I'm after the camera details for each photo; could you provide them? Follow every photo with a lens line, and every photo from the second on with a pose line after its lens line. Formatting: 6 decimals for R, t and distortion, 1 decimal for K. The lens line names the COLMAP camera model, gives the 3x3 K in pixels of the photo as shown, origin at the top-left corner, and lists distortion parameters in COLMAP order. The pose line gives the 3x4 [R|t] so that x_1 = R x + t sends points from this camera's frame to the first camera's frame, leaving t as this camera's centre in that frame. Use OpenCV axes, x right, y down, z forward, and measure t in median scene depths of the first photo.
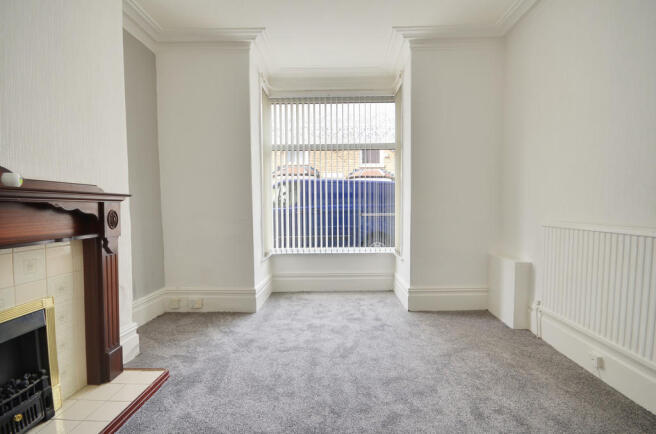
lens RADIAL K [[289.6, 0, 332.6], [0, 289.6, 218.1], [0, 0, 1]] dist [0.005475, -0.010295]
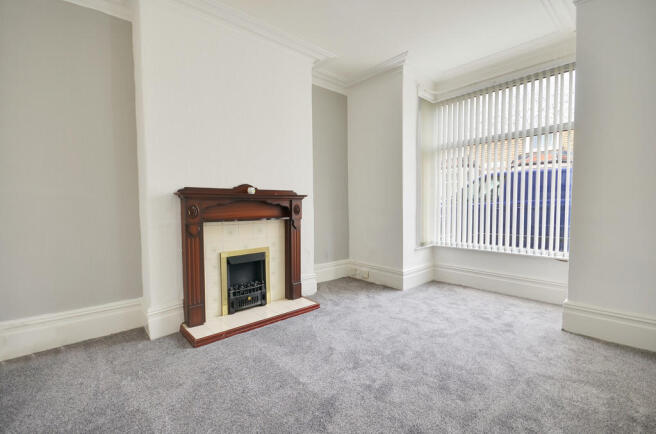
lens RADIAL K [[289.6, 0, 332.6], [0, 289.6, 218.1], [0, 0, 1]] dist [0.005475, -0.010295]
pose [[0.680214, 0.039421, -0.731953, 0.445563], [-0.026082, 0.999222, 0.029577, -0.001908], [0.732549, -0.001028, 0.680713, -0.032233]]
